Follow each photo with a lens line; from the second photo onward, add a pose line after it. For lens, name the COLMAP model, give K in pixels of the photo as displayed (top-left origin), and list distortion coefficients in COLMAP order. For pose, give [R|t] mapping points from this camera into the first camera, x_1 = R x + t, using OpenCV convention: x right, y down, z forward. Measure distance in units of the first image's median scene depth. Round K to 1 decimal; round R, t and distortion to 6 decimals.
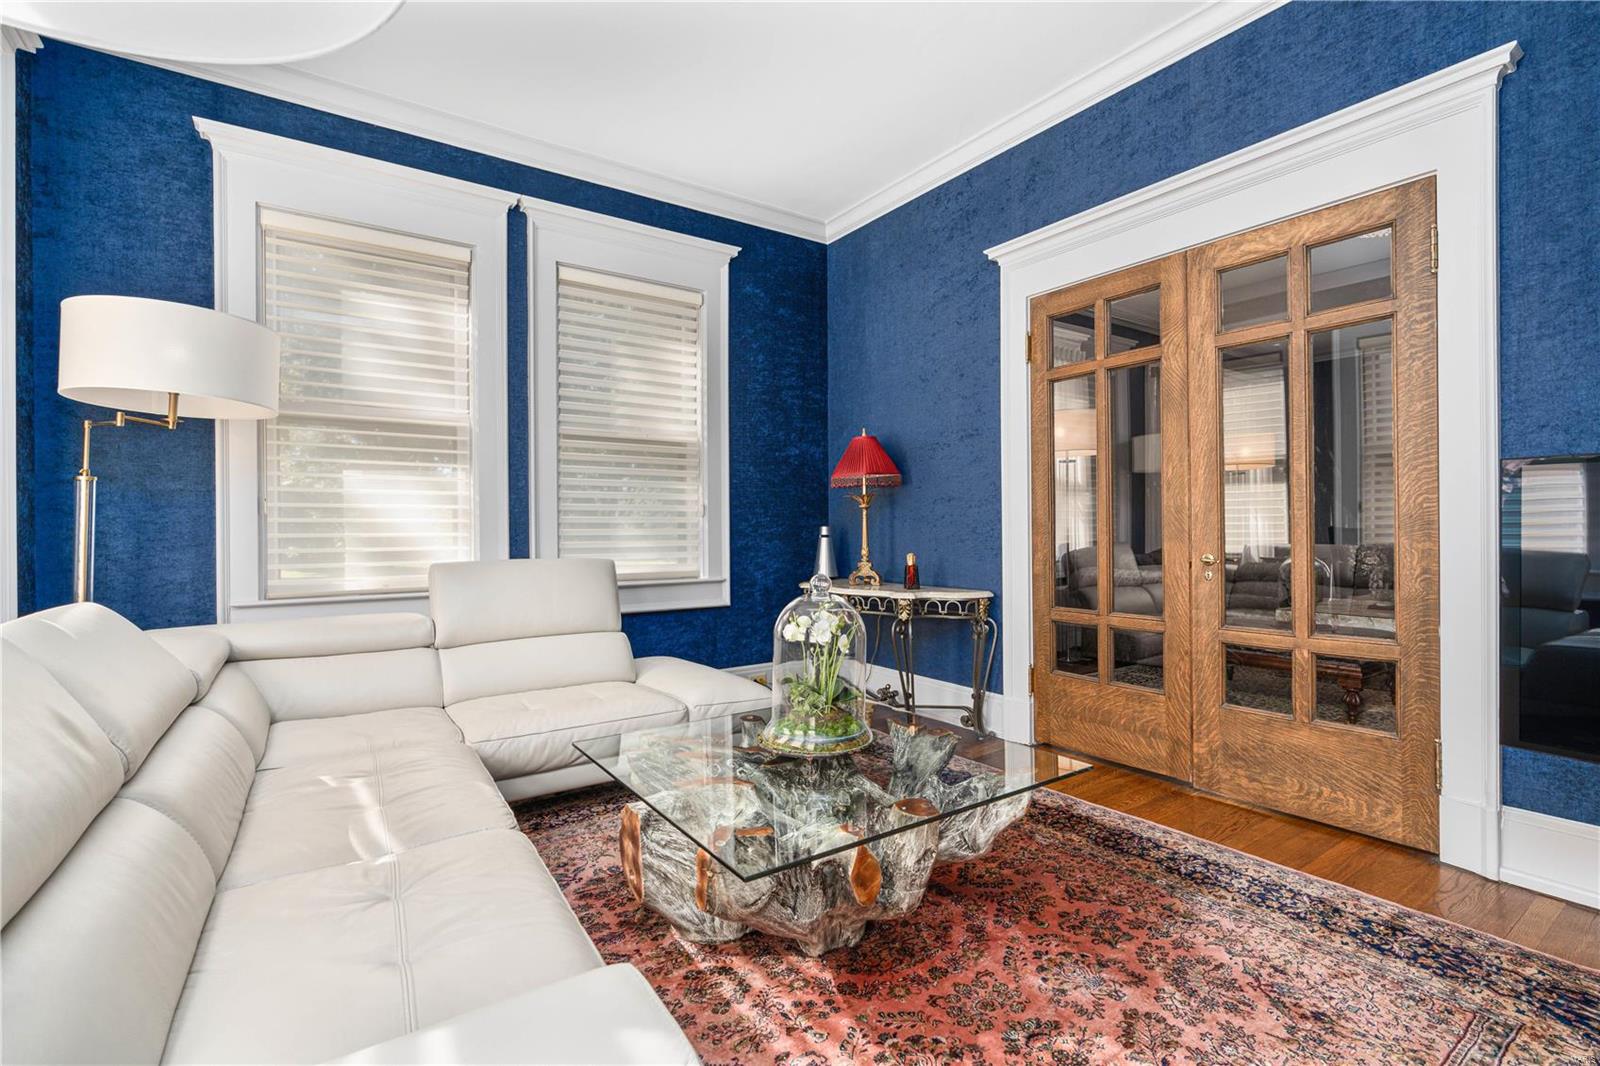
lens RADIAL K [[734.4, 0, 788.8], [0, 734.4, 521.9], [0, 0, 1]] dist [-0.009679, 0.003122]
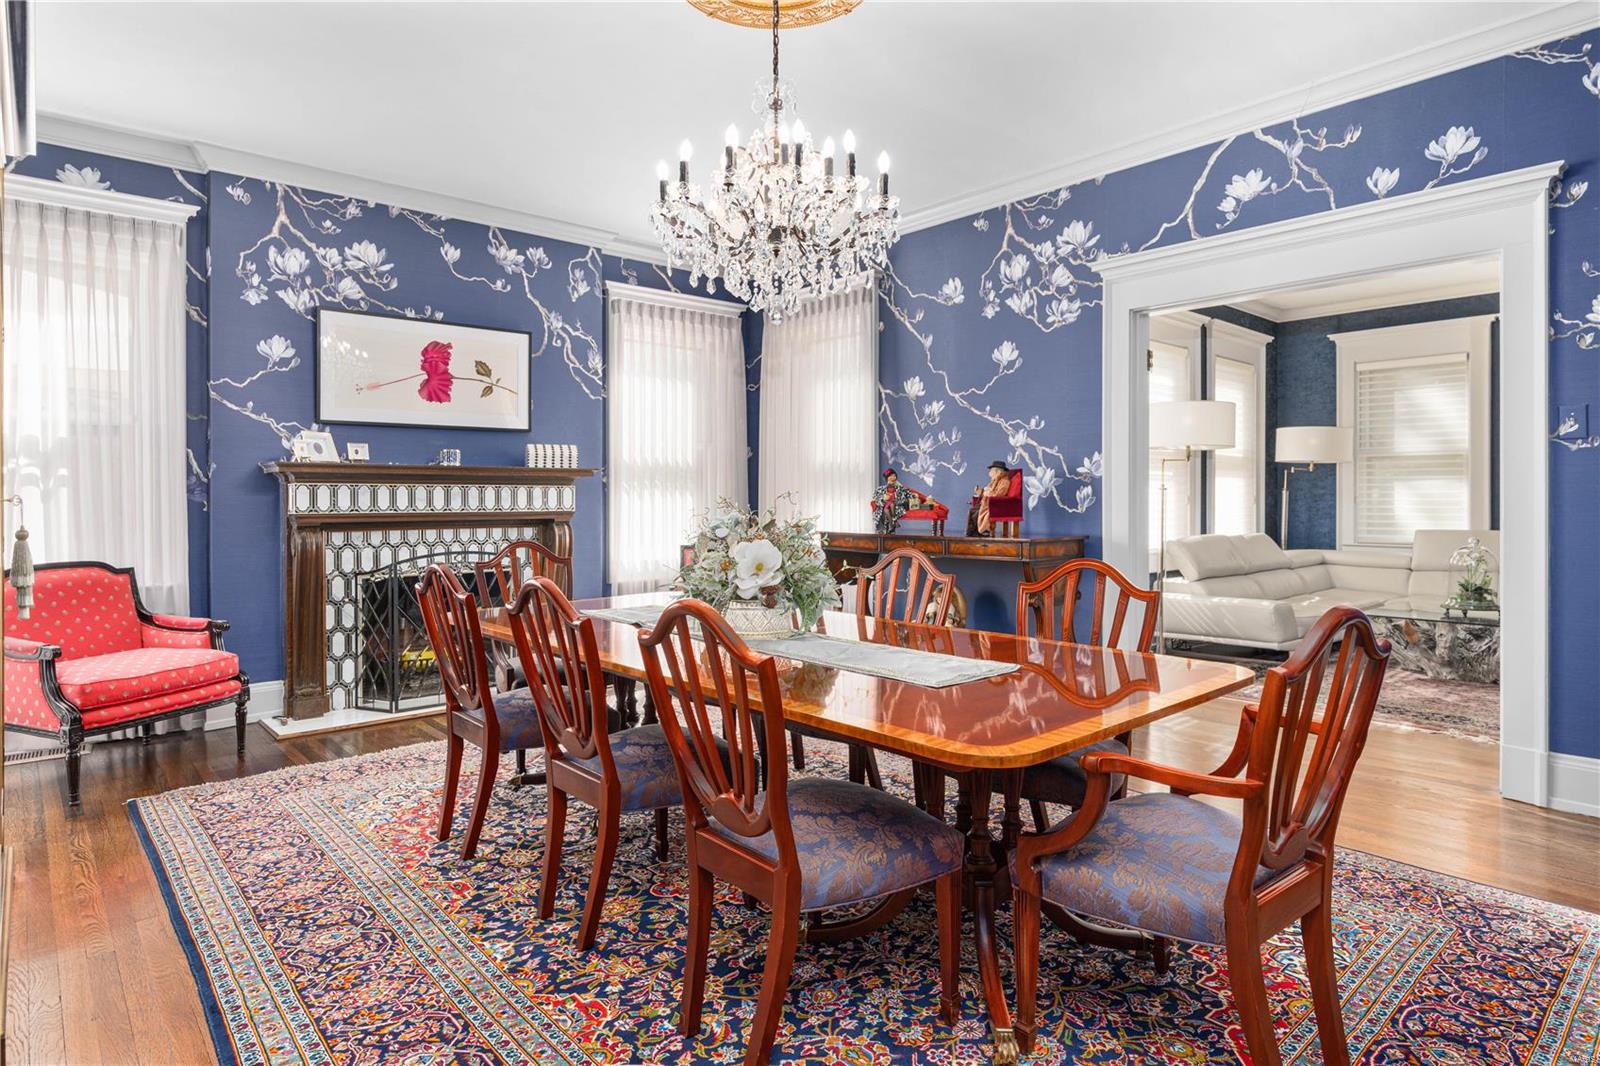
lens RADIAL K [[849.7, 0, 818.1], [0, 849.7, 502.0], [0, 0, 1]] dist [0.000174, 0.000462]
pose [[0.109379, 0.010688, -0.993943, 1.738597], [0.006720, 0.999911, 0.011492, -0.059437], [0.993977, -0.007936, 0.109297, -0.940452]]
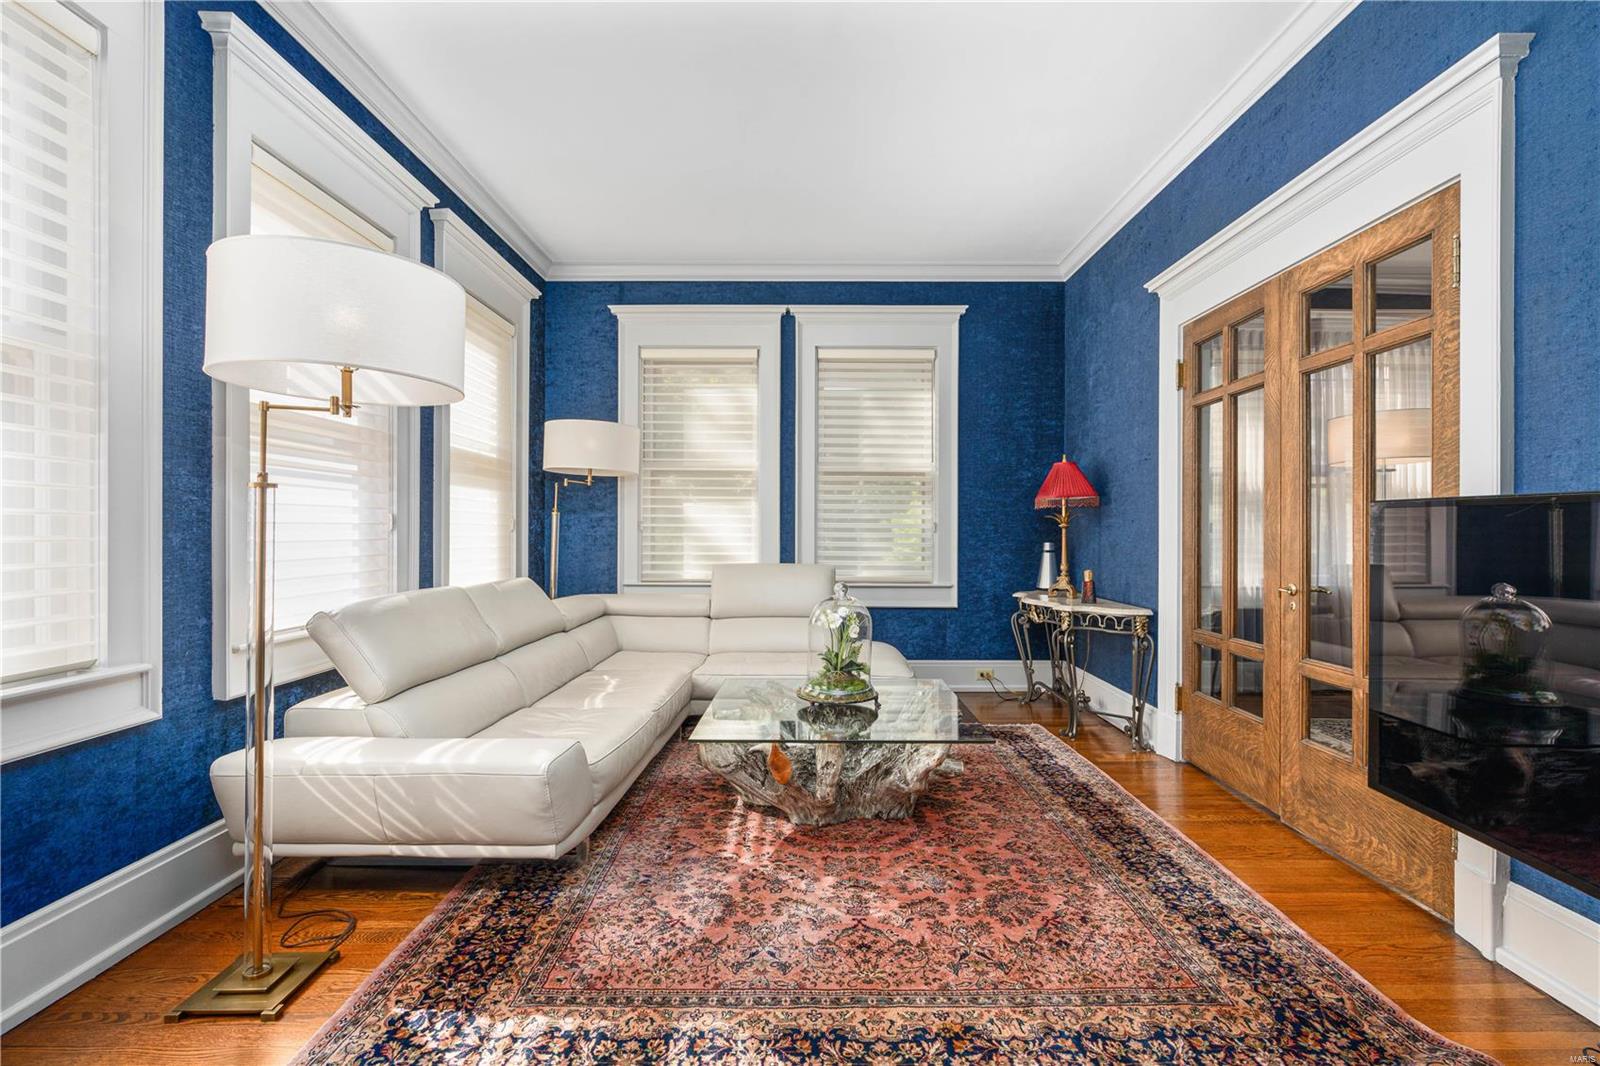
lens RADIAL K [[734.4, 0, 801.3], [0, 734.4, 524.5], [0, 0, 1]] dist [-0.009679, 0.003122]
pose [[0.815371, 0.006333, -0.578904, 0.592288], [-0.005304, 0.999980, 0.003468, -0.035029], [0.578914, 0.000243, 0.815388, -0.173025]]
